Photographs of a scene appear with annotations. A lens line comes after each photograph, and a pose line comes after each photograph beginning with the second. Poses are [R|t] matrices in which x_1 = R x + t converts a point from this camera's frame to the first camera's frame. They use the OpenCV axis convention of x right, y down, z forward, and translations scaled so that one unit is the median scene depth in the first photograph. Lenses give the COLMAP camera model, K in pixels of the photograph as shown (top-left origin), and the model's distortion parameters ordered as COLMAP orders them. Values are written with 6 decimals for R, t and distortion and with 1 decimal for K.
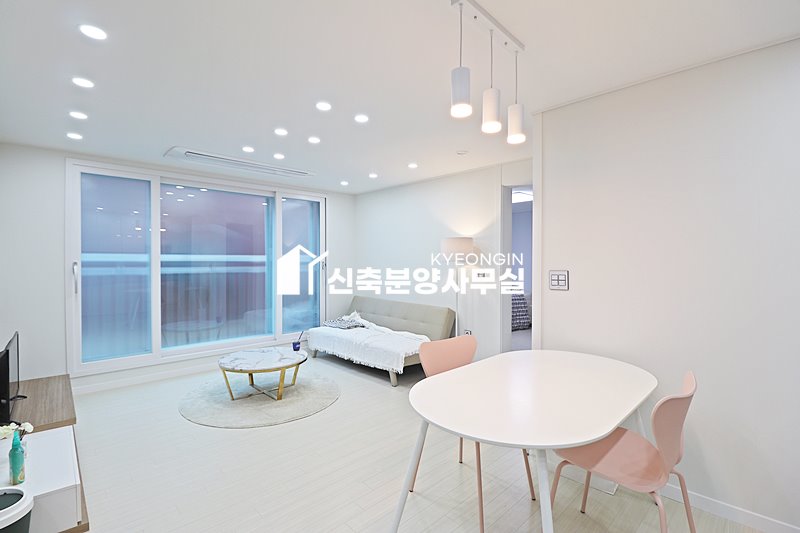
lens RADIAL K [[369.1, 0, 401.4], [0, 369.1, 262.6], [0, 0, 1]] dist [-0.001814, -0.011933]
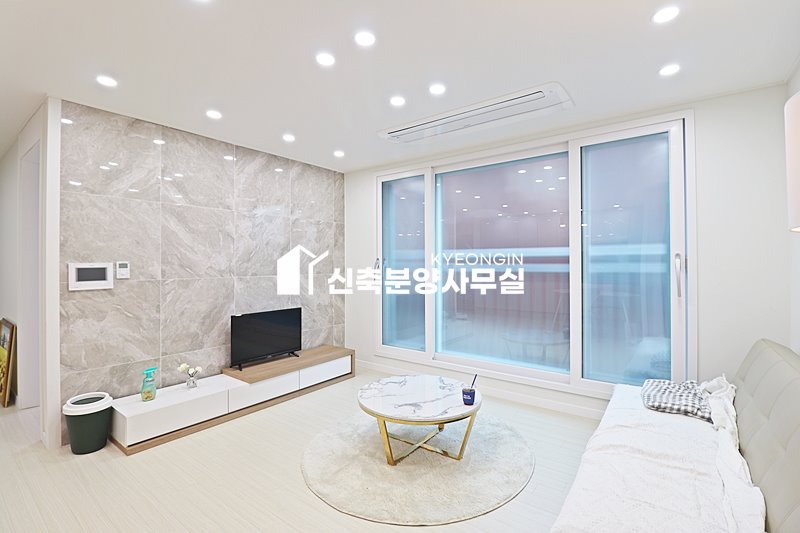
lens RADIAL K [[369.1, 0, 401.4], [0, 369.1, 262.6], [0, 0, 1]] dist [-0.001814, -0.011933]
pose [[0.159721, -0.004510, -0.987152, 0.266742], [-0.001356, 0.999988, -0.004788, 0.015821], [0.987161, 0.002104, 0.159713, 0.769079]]
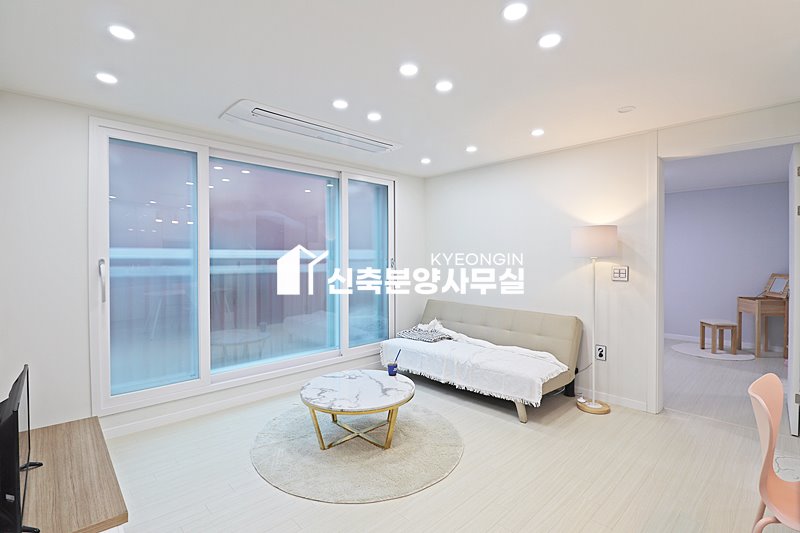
lens RADIAL K [[373.8, 0, 402.6], [0, 373.8, 260.1], [0, 0, 1]] dist [-0.002139, -0.012731]
pose [[0.999991, -0.003728, -0.002143, -0.251382], [0.003727, 0.999993, -0.000047, 0.002297], [0.002143, 0.000039, 0.999998, 0.224752]]
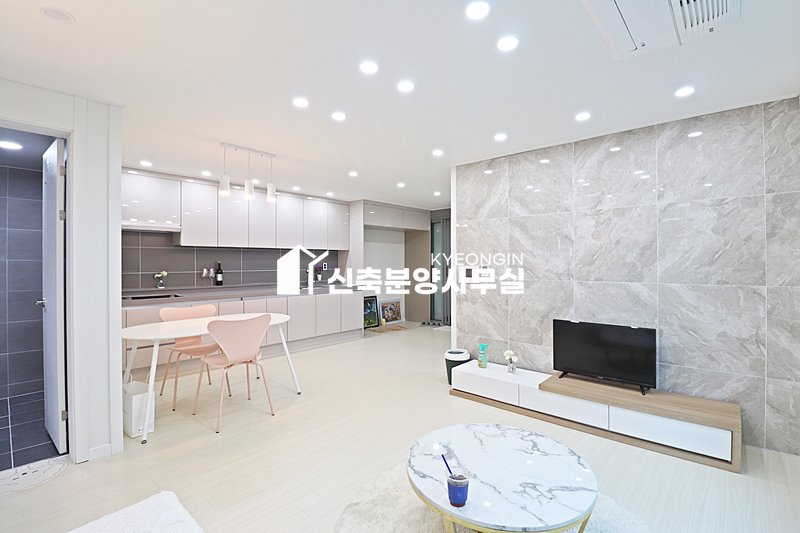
lens RADIAL K [[369.1, 0, 401.4], [0, 369.1, 262.6], [0, 0, 1]] dist [-0.001814, -0.011933]
pose [[-0.997435, 0.003204, -0.071508, -0.196433], [0.002779, 0.999978, 0.006048, -0.000601], [0.071525, 0.005834, -0.997422, 1.303608]]
